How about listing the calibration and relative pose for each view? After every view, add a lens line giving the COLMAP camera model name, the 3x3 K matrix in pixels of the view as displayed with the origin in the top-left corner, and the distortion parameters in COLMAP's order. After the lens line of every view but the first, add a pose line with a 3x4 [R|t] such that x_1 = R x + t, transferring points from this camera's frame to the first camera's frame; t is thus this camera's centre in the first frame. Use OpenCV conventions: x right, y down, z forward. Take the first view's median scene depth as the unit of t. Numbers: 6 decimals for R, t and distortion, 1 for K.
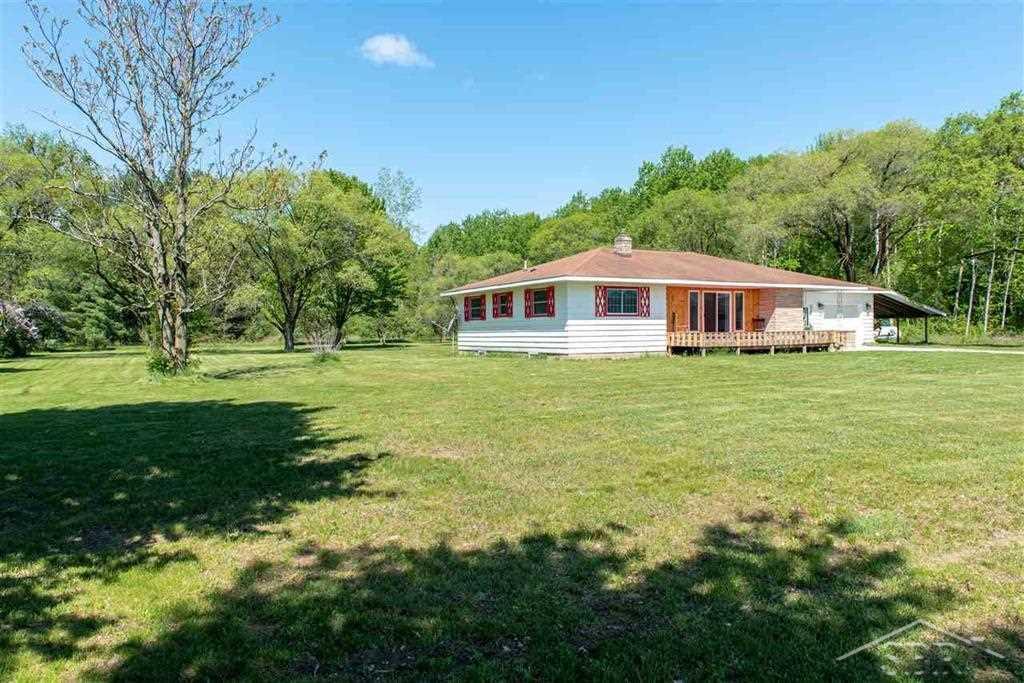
lens RADIAL K [[689.3, 0, 512.0], [0, 689.3, 341.5], [0, 0, 1]] dist [-0.002659, -0.001429]
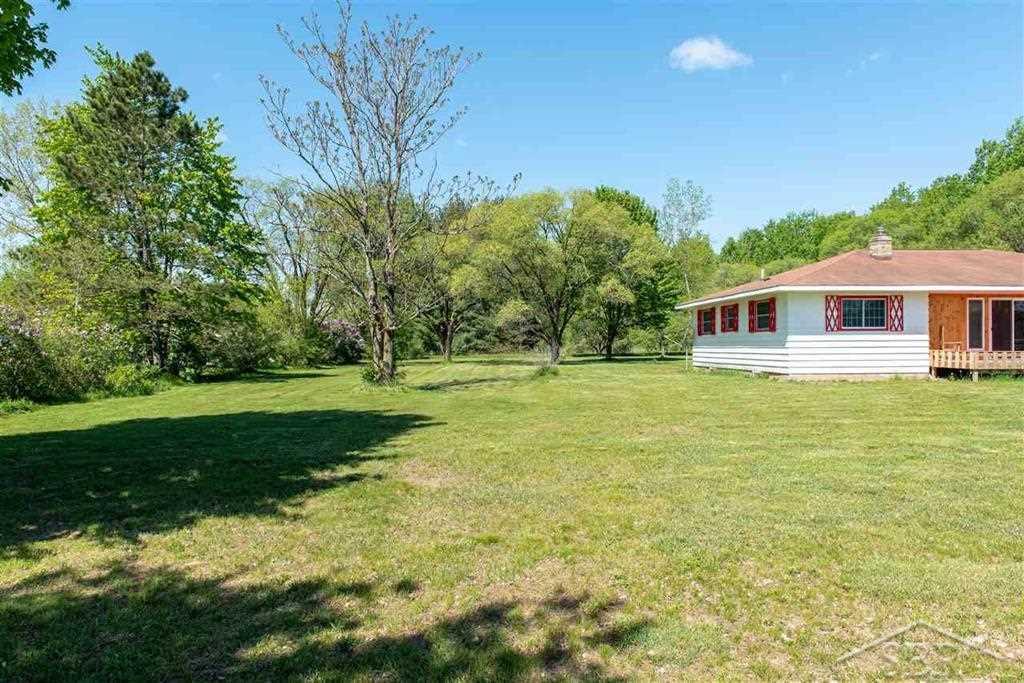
lens RADIAL K [[689.3, 0, 512.0], [0, 689.3, 341.5], [0, 0, 1]] dist [-0.002659, -0.001429]
pose [[0.902864, 0.003689, -0.429910, 0.130048], [-0.010587, 0.999851, -0.013655, -0.007182], [0.429795, 0.016880, 0.902769, 0.049760]]
